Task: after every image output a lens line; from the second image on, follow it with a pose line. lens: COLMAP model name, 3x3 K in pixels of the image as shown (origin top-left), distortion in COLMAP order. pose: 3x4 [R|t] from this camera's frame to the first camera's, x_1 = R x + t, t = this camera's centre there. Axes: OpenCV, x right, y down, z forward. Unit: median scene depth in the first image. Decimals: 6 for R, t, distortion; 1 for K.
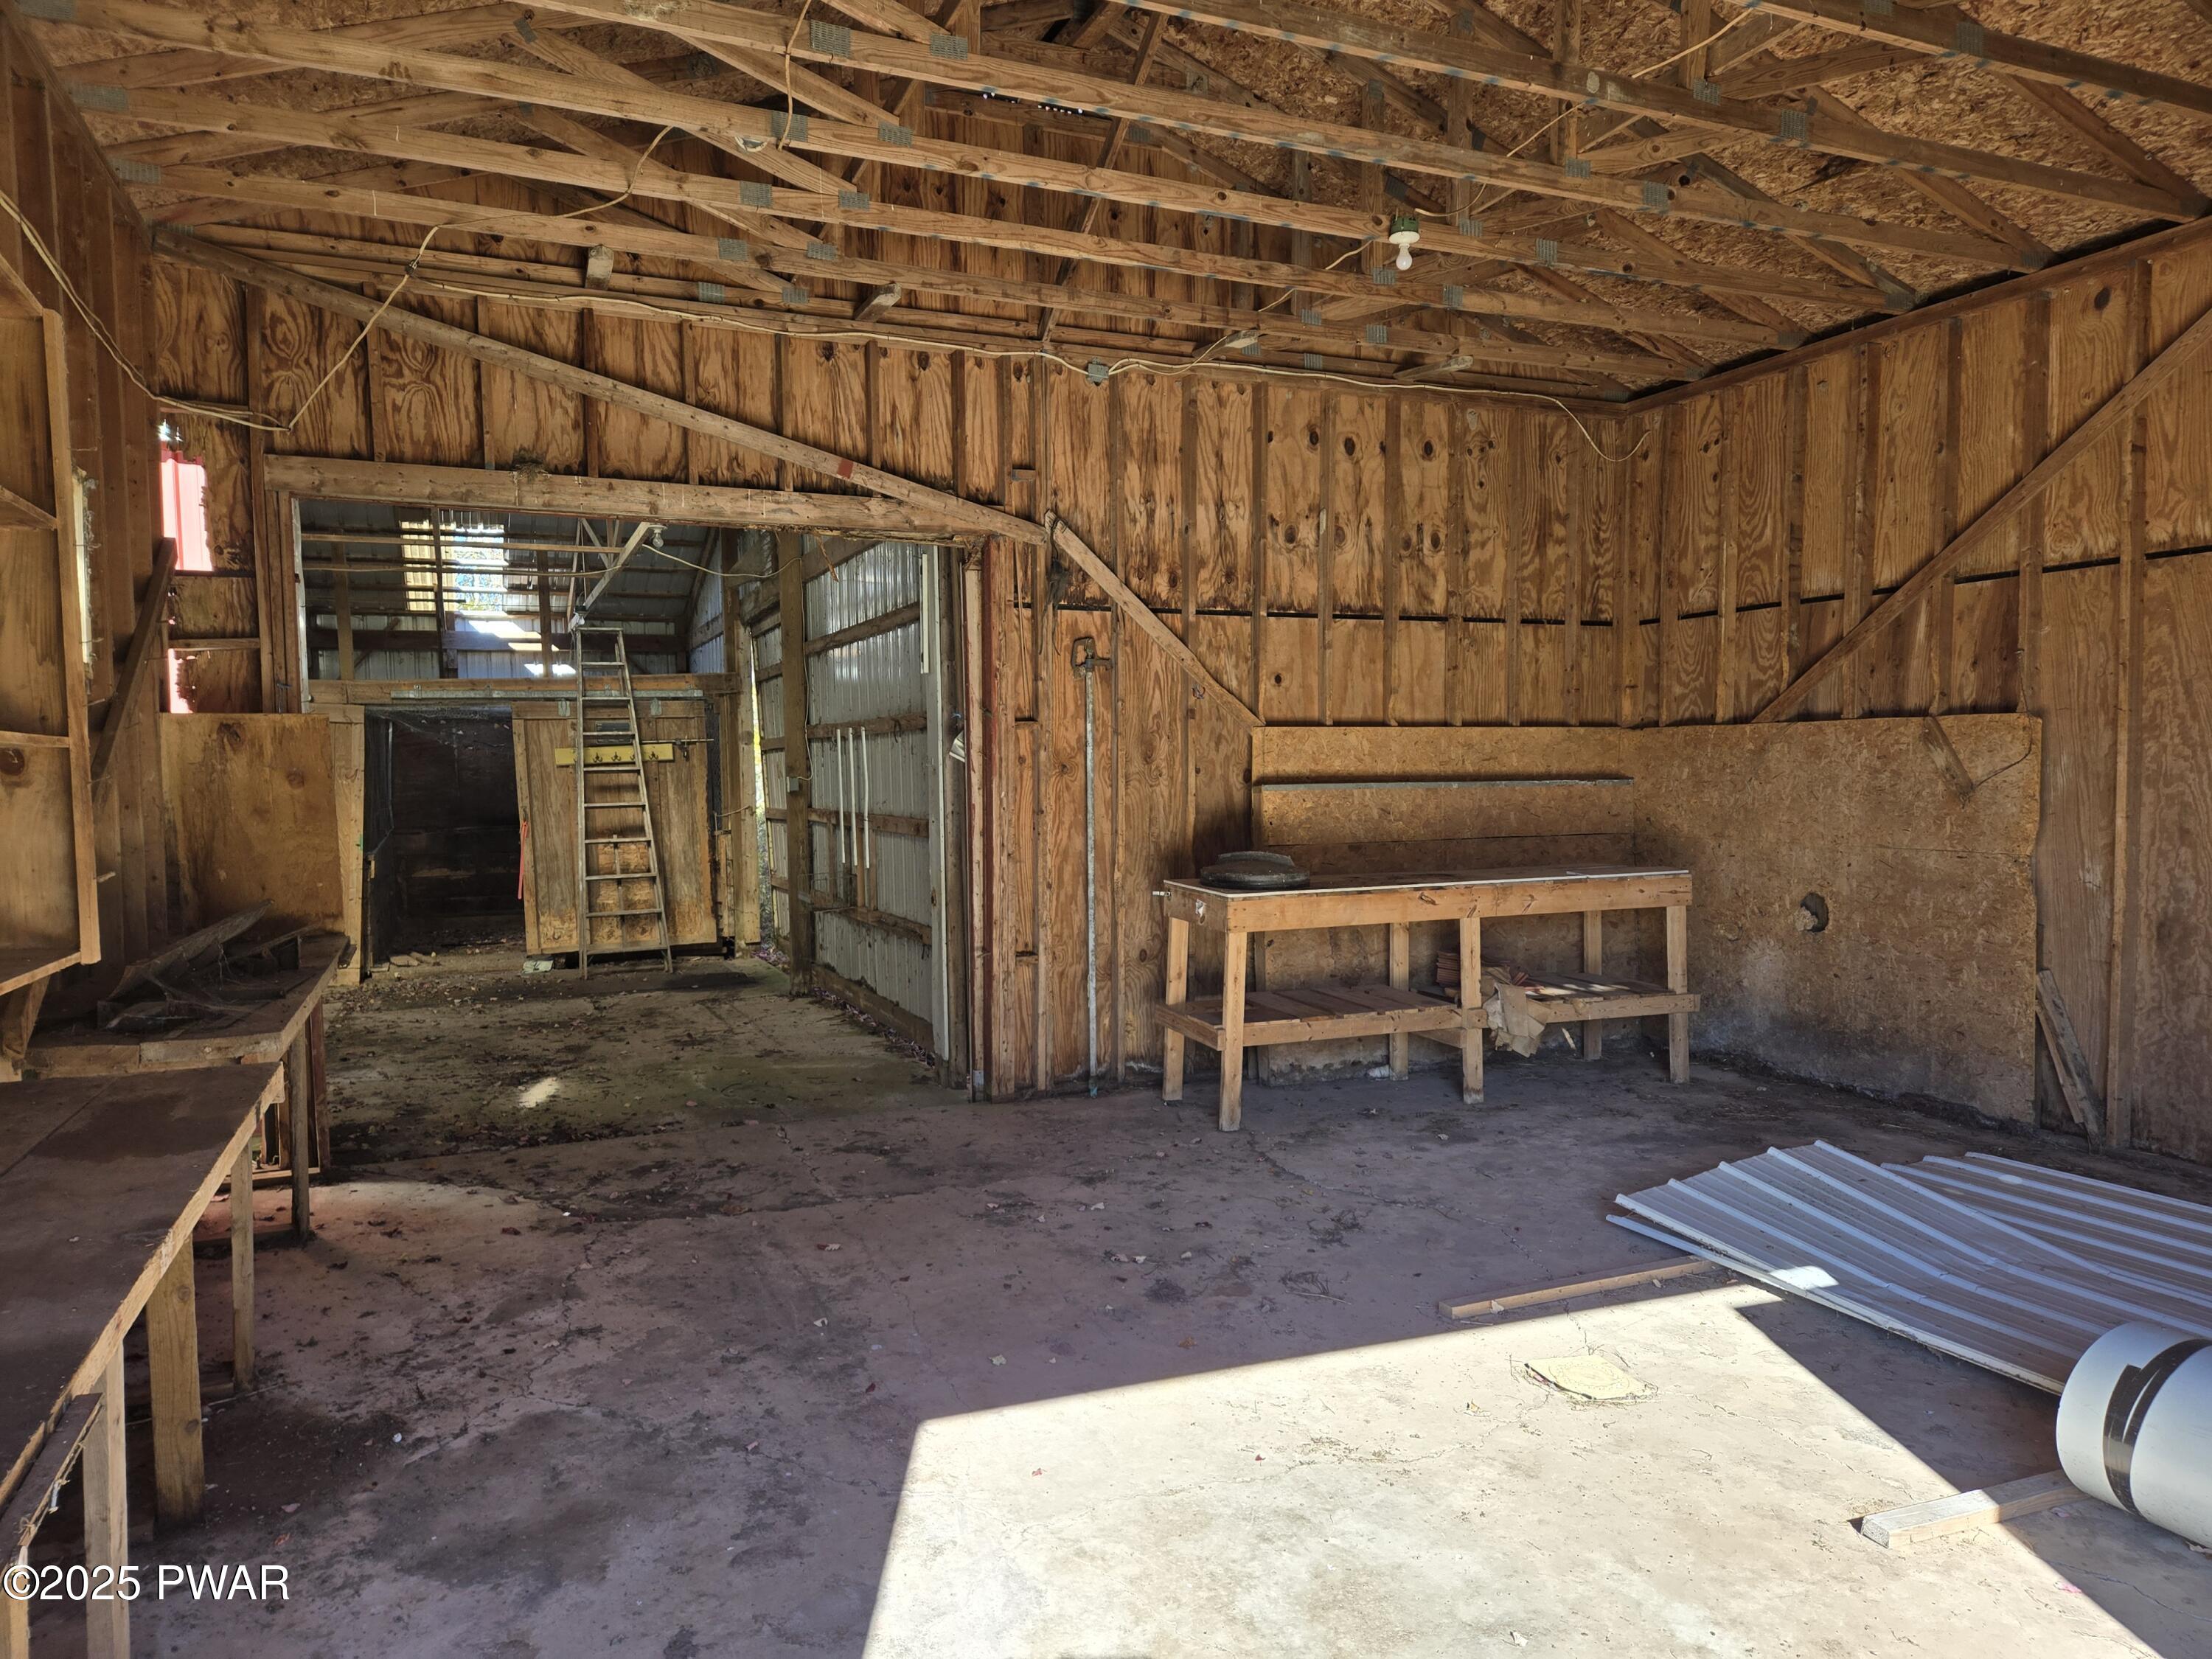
lens RADIAL K [[1476.1, 0, 1118.4], [0, 1476.1, 838.9], [0, 0, 1]] dist [0.041582, -0.003112]
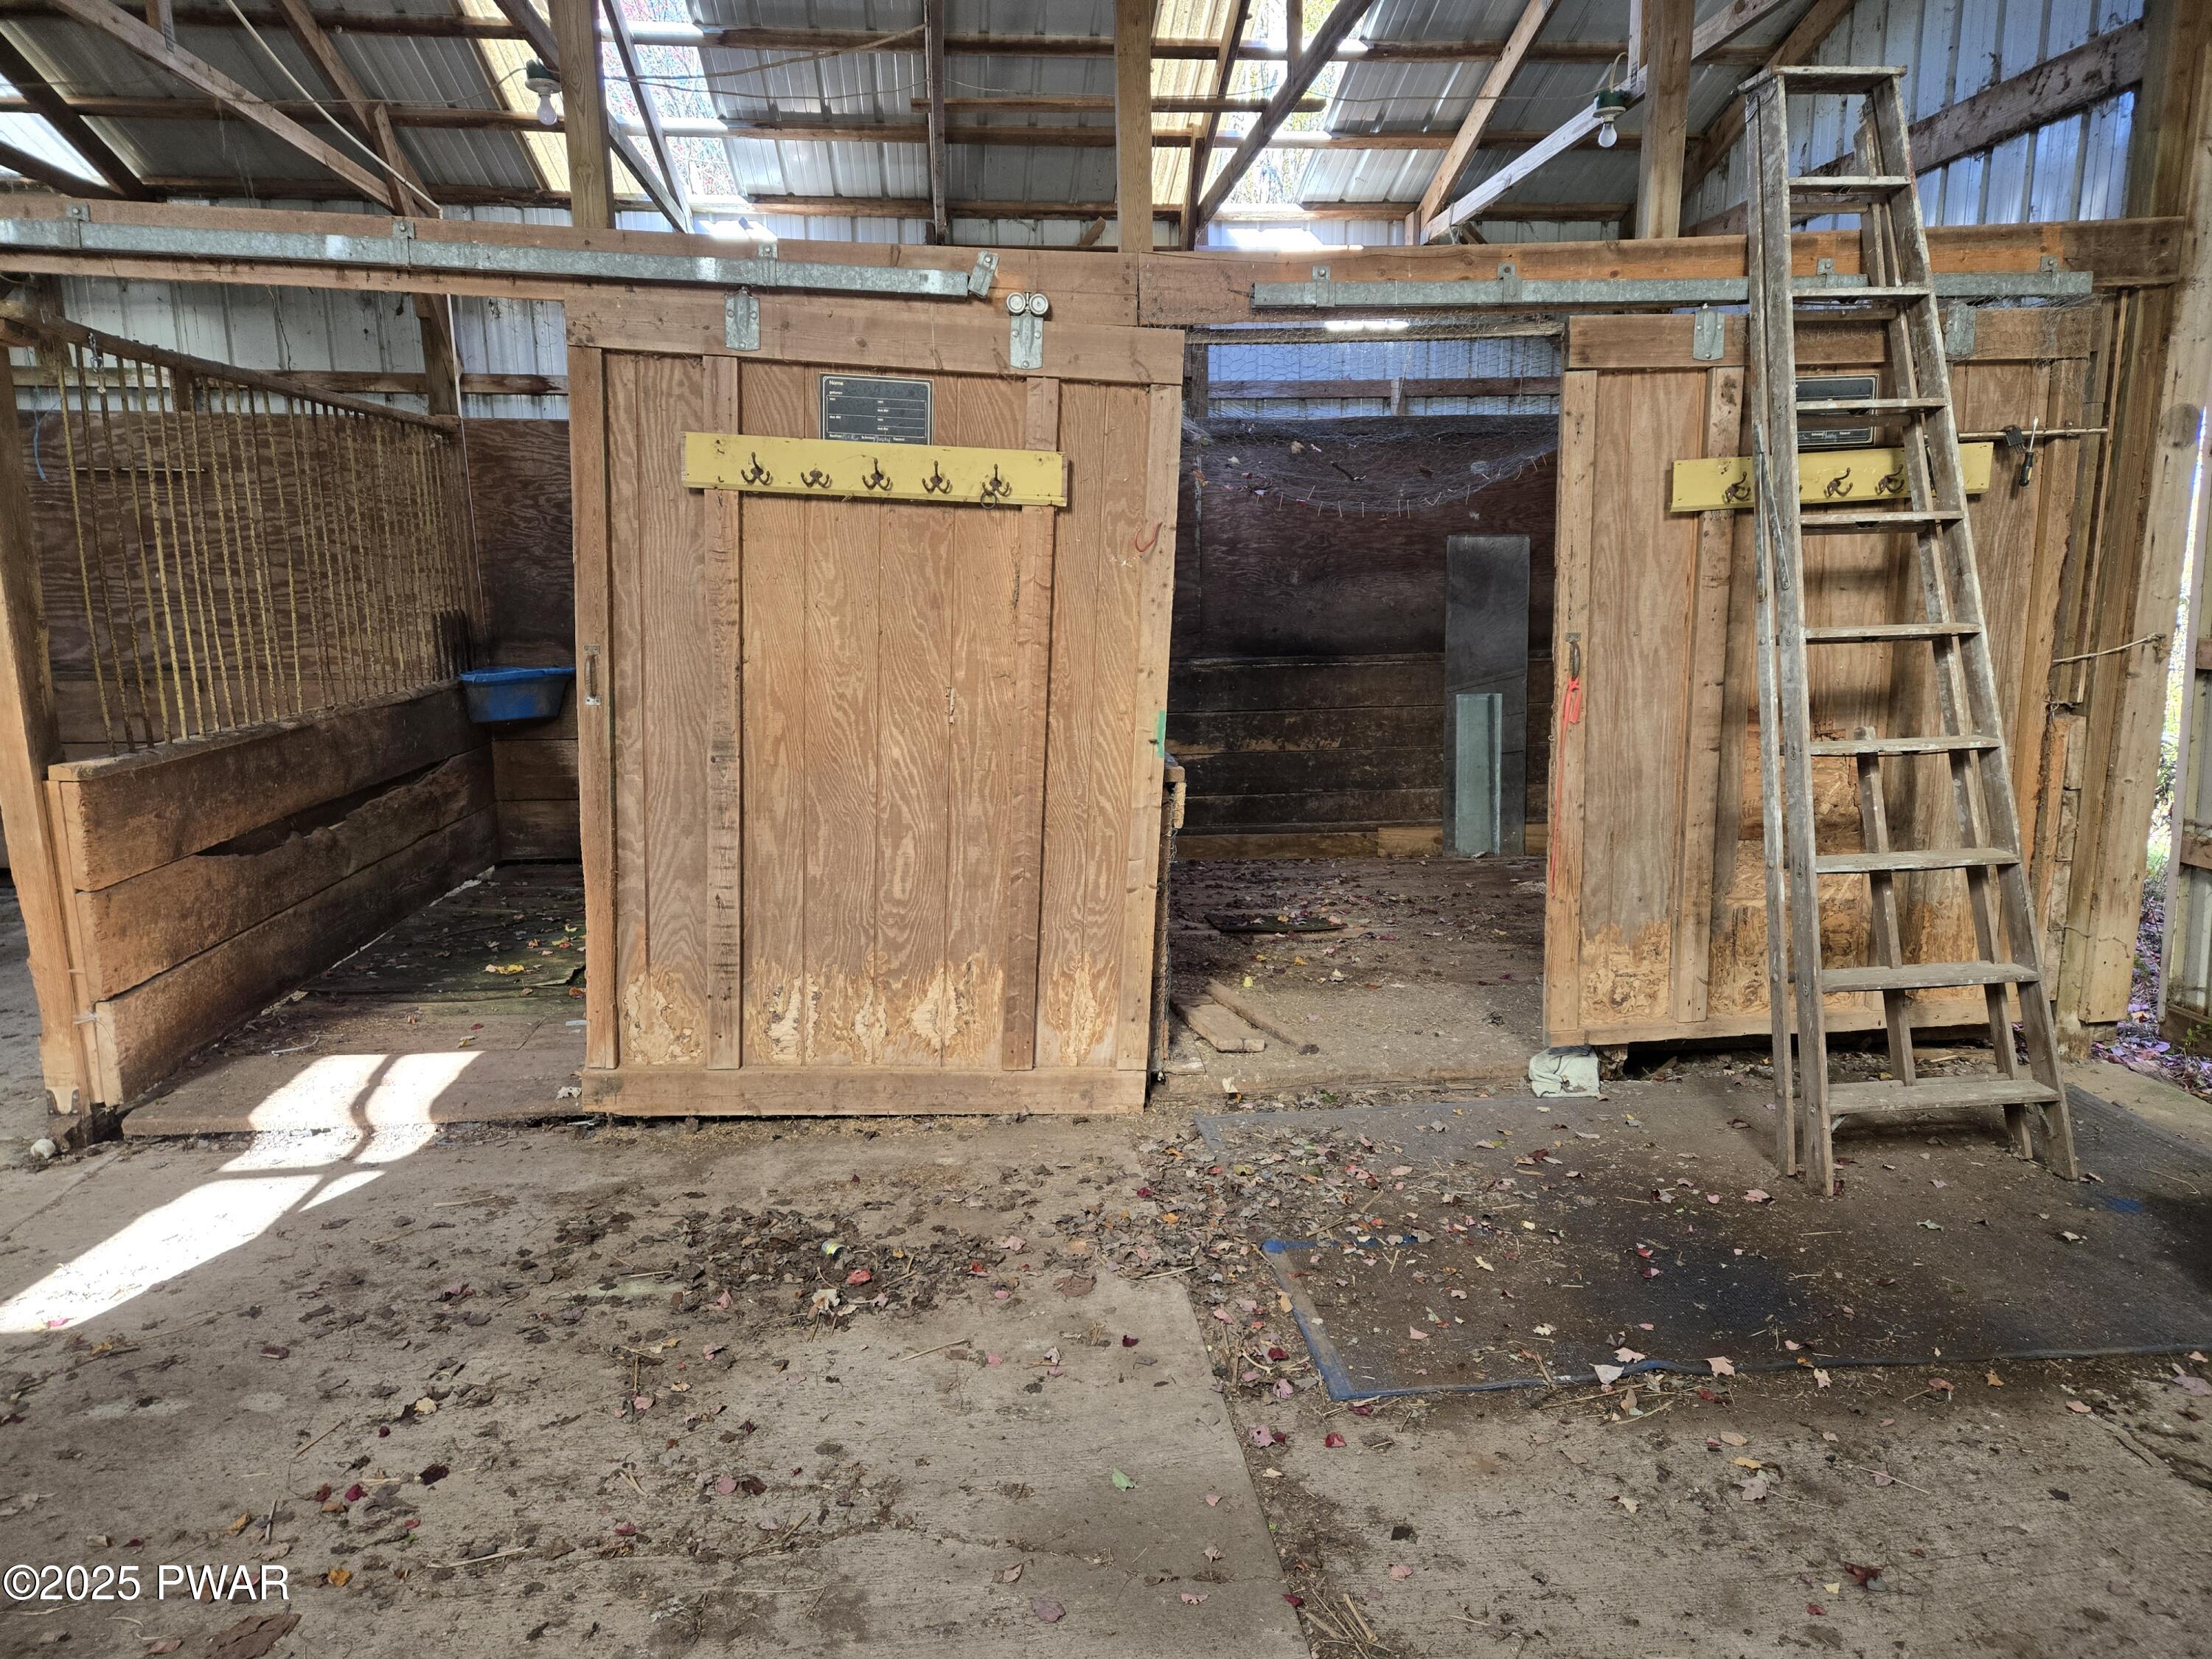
lens RADIAL K [[1476.1, 0, 1098.5], [0, 1476.1, 824.9], [0, 0, 1]] dist [0.041582, -0.003112]
pose [[0.949568, 0.055937, -0.308530, -0.469156], [-0.015678, 0.991198, 0.131456, -0.025404], [0.313168, -0.119989, 0.942087, 0.754124]]
